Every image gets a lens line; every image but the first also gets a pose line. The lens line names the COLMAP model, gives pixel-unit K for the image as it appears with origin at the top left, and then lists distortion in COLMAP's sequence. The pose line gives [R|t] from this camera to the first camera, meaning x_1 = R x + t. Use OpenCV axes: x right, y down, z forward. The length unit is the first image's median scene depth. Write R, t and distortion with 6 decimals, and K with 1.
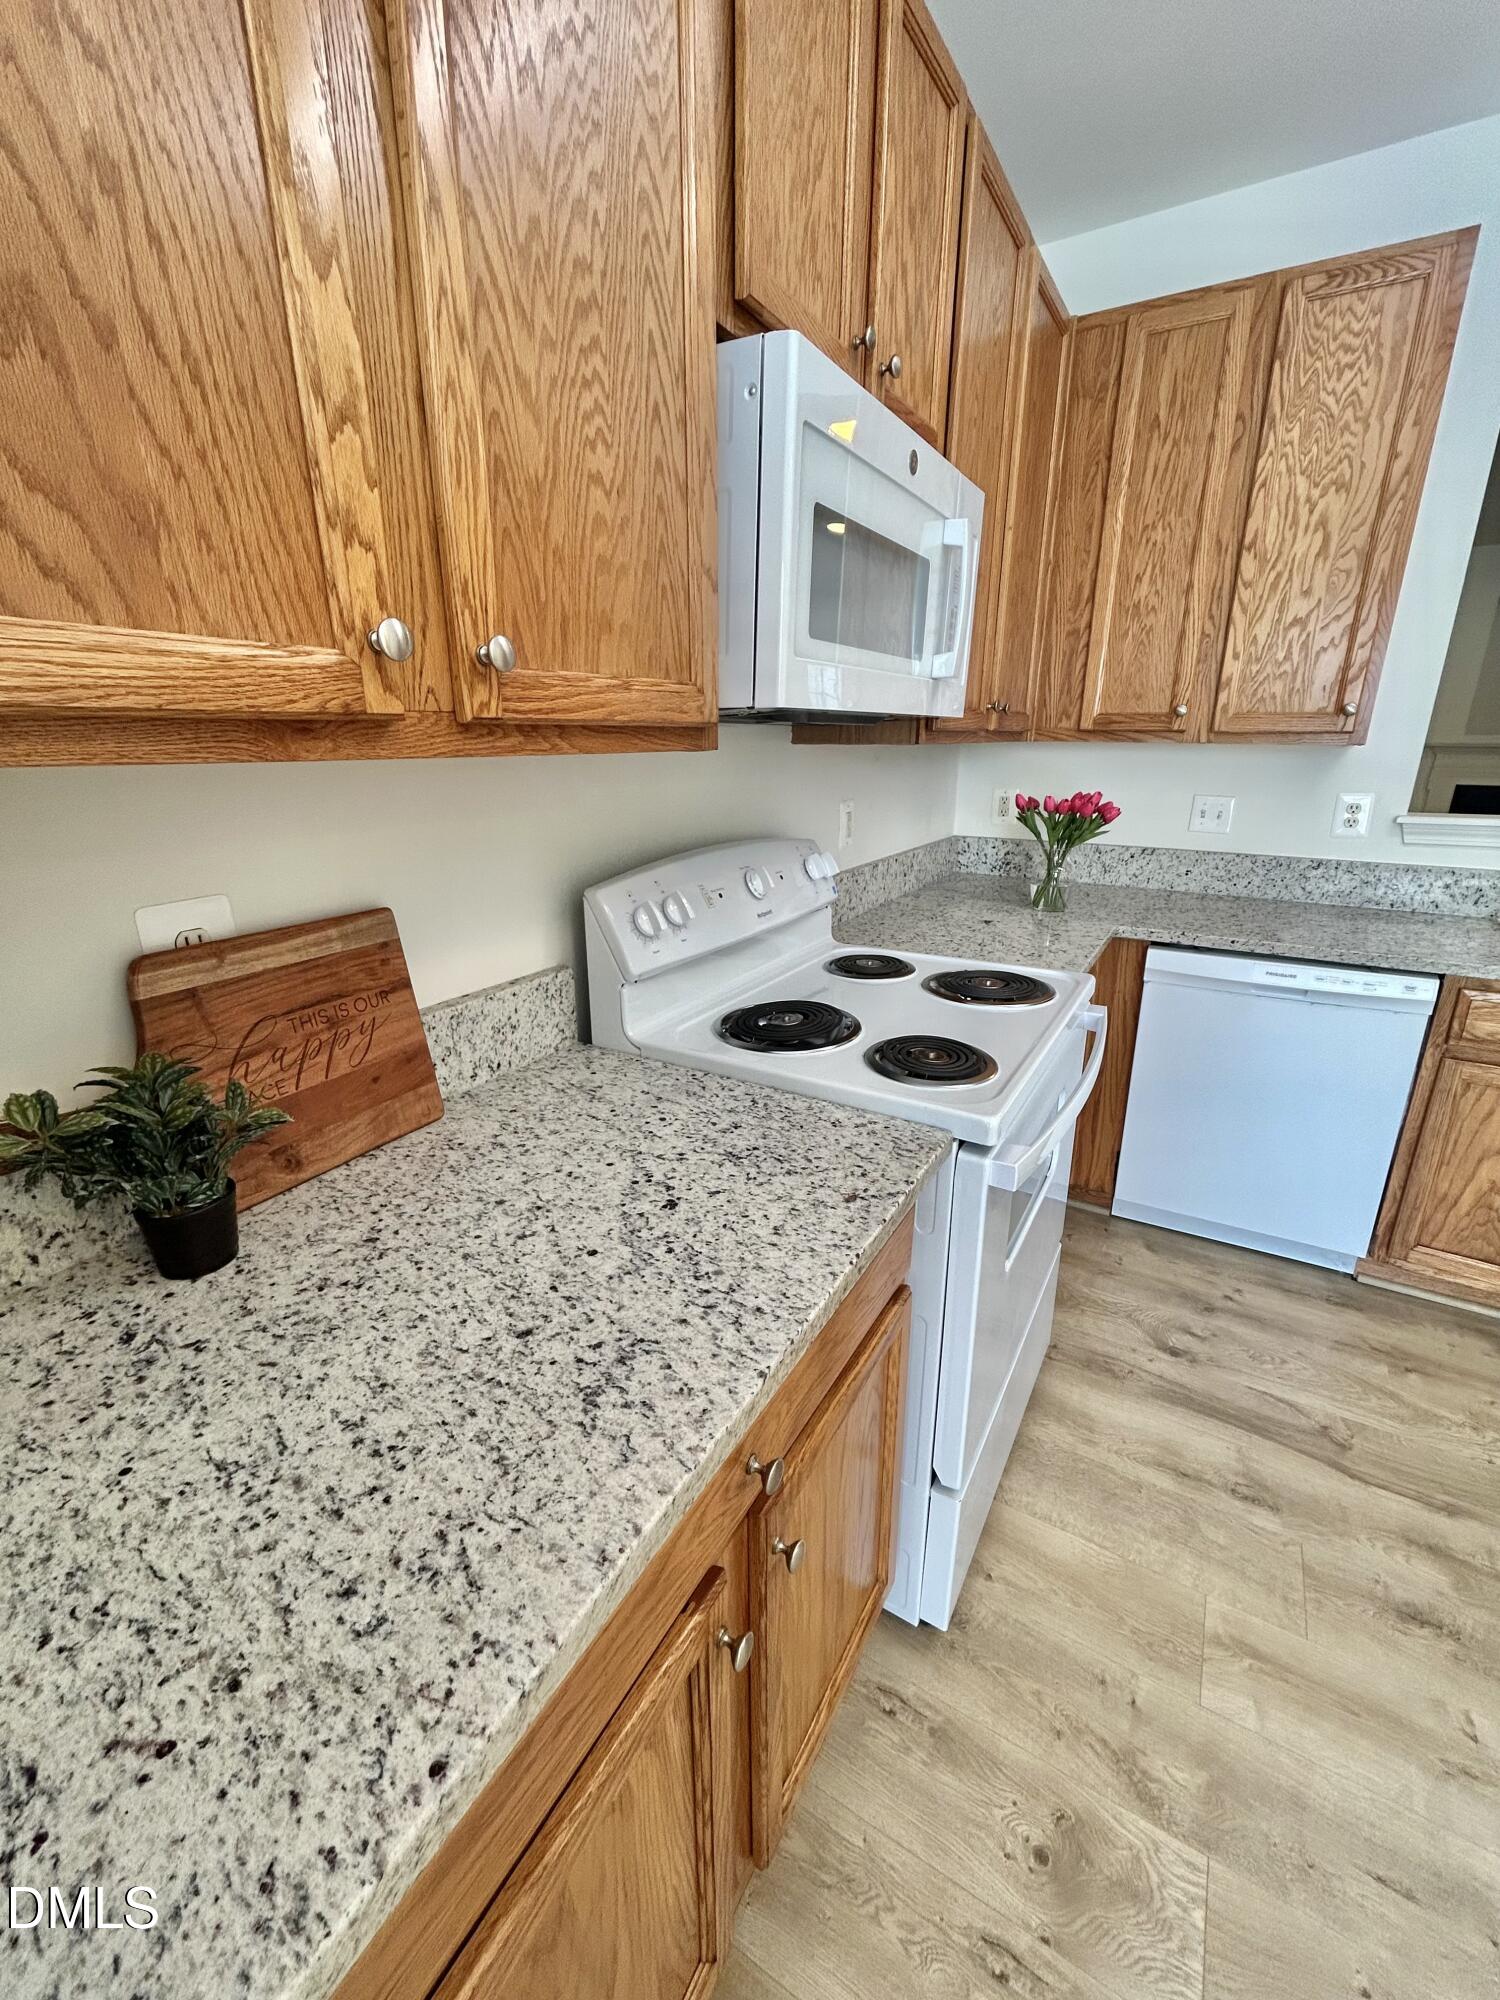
lens RADIAL K [[815.1, 0, 750.3], [0, 815.1, 996.2], [0, 0, 1]] dist [-0.003427, 0.000651]
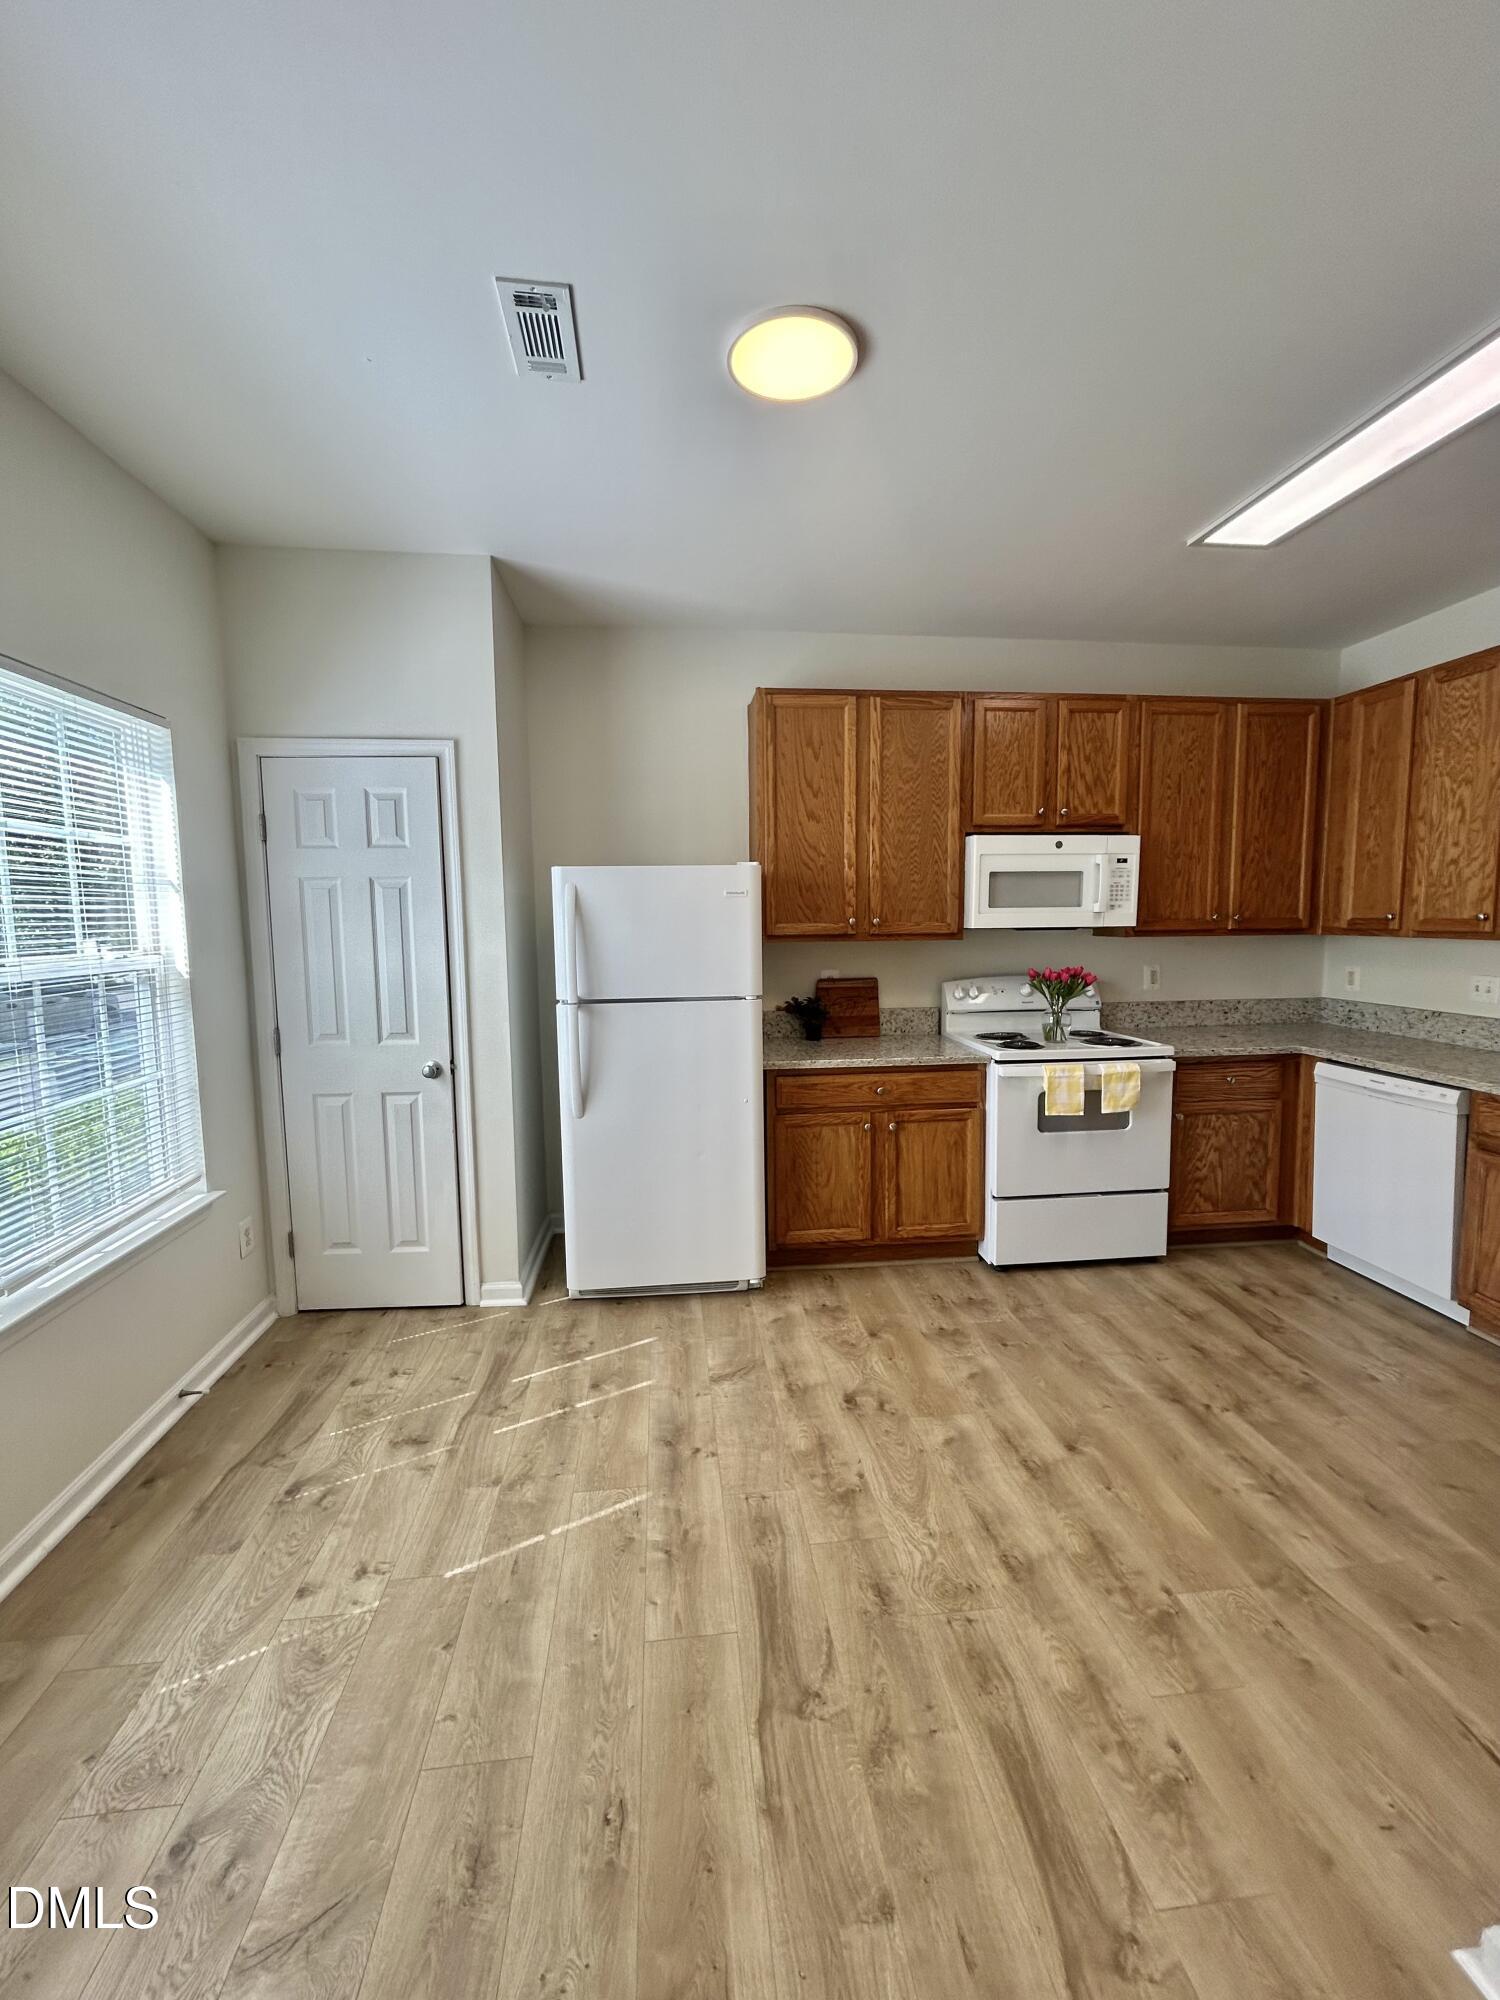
lens RADIAL K [[815.1, 0, 750.3], [0, 815.1, 996.2], [0, 0, 1]] dist [-0.003427, 0.000651]
pose [[0.603208, 0.070970, -0.794420, 1.228257], [-0.232628, 0.968381, -0.090125, 0.250285], [0.762905, 0.239168, 0.600645, -0.948493]]
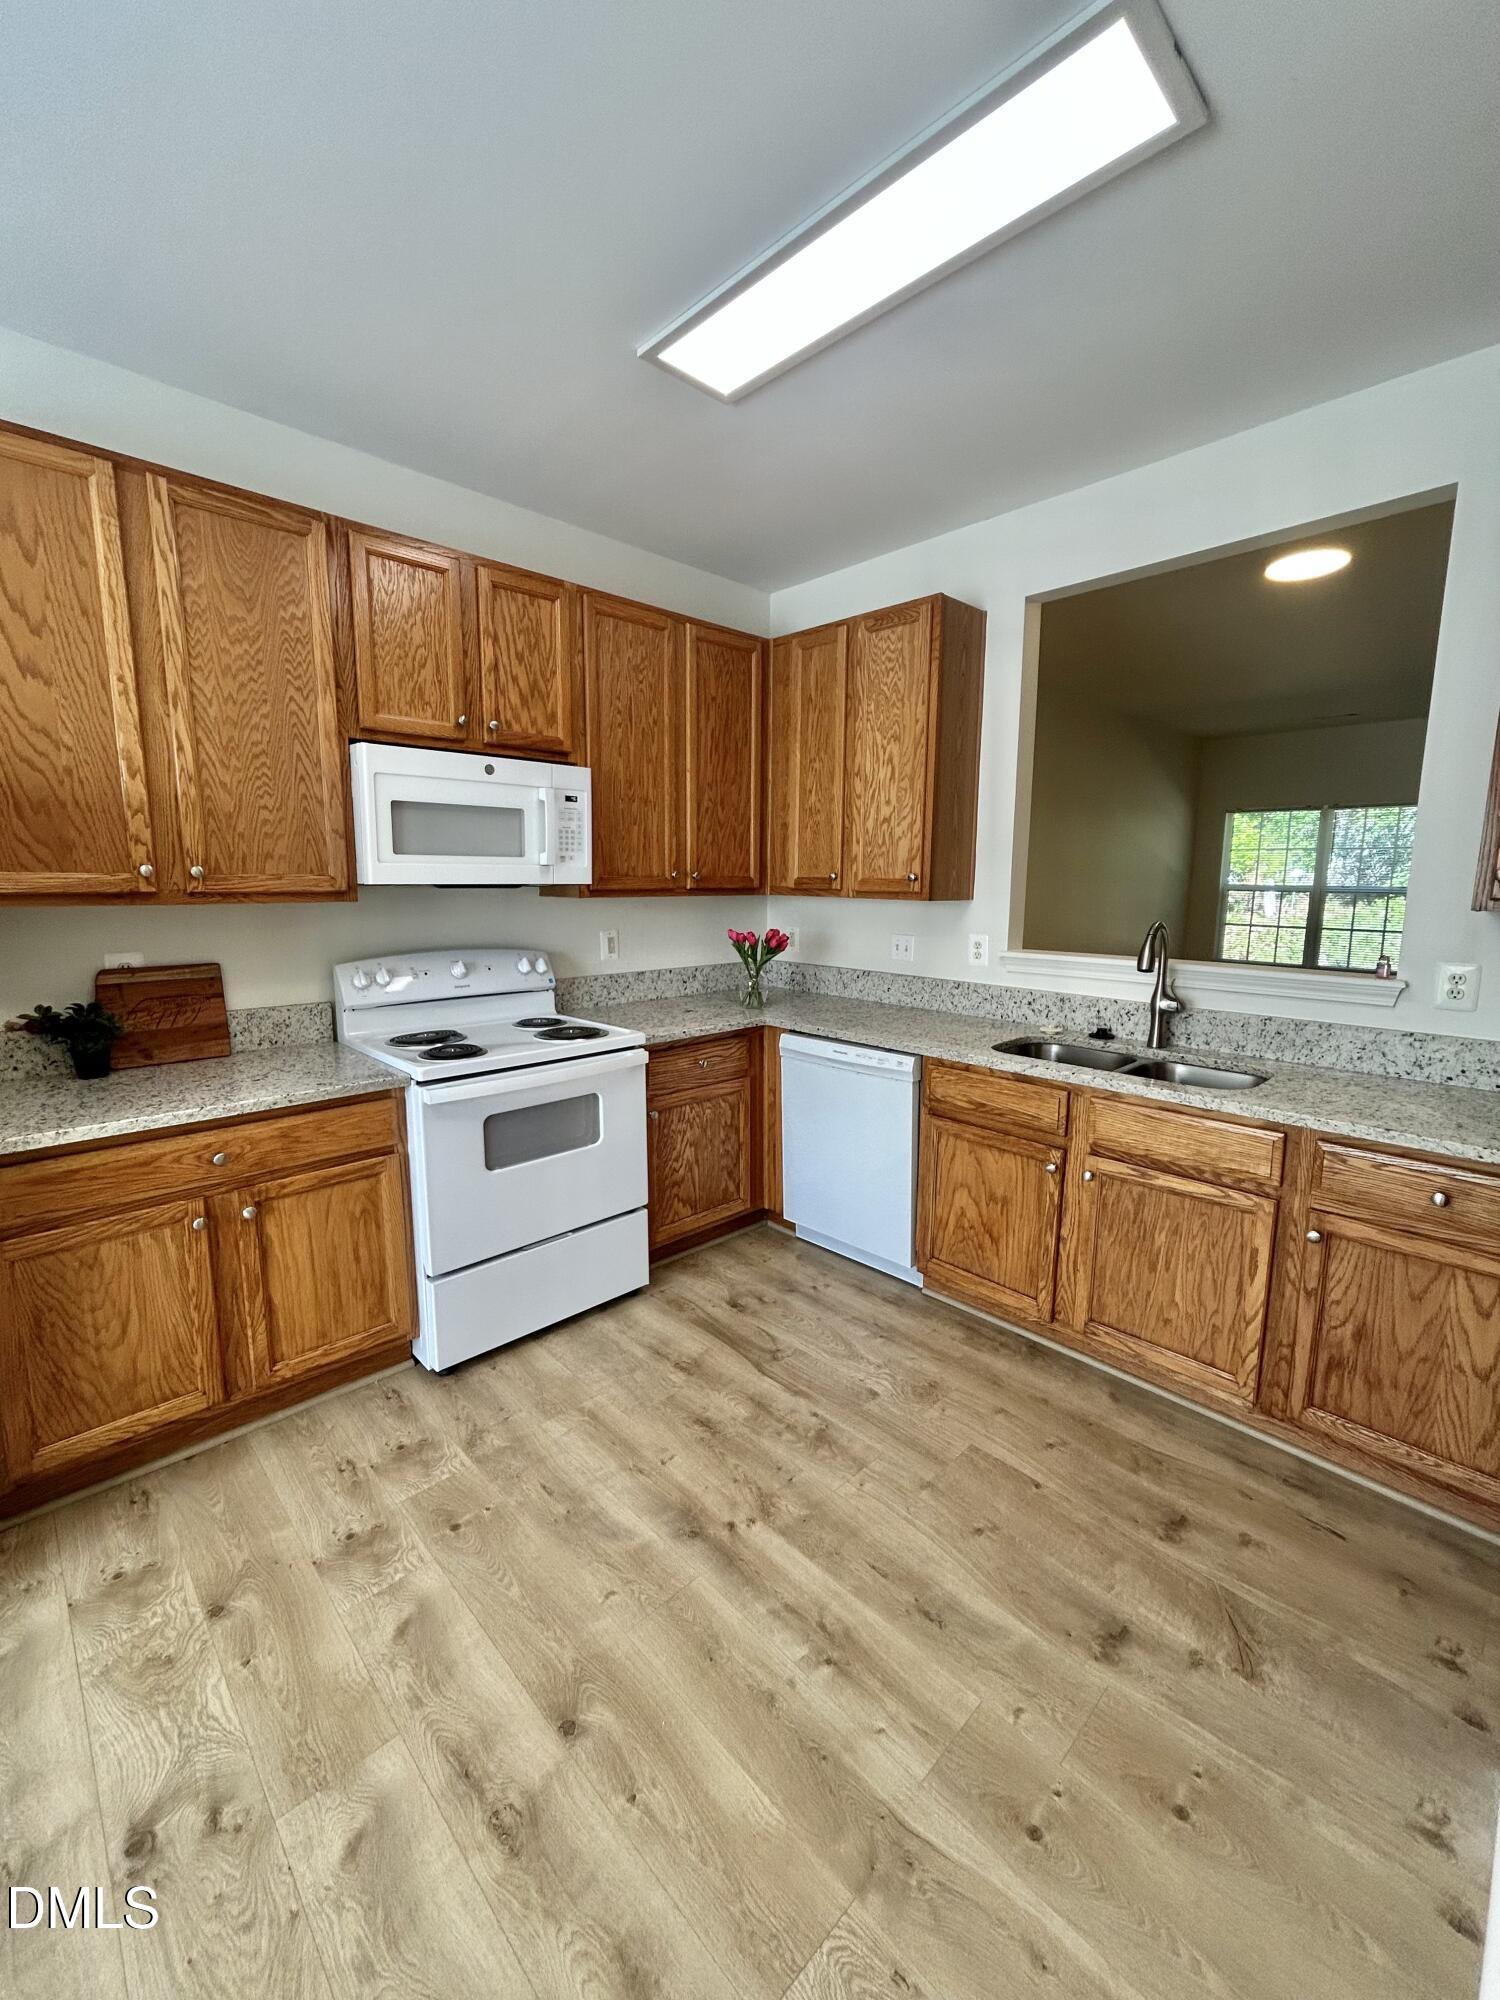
lens RADIAL K [[815.1, 0, 750.3], [0, 815.1, 996.2], [0, 0, 1]] dist [-0.003427, 0.000651]
pose [[0.964568, 0.044472, -0.260059, 0.929167], [-0.086352, 0.984616, -0.151906, 0.118213], [0.249303, 0.168981, 0.953569, -0.482281]]
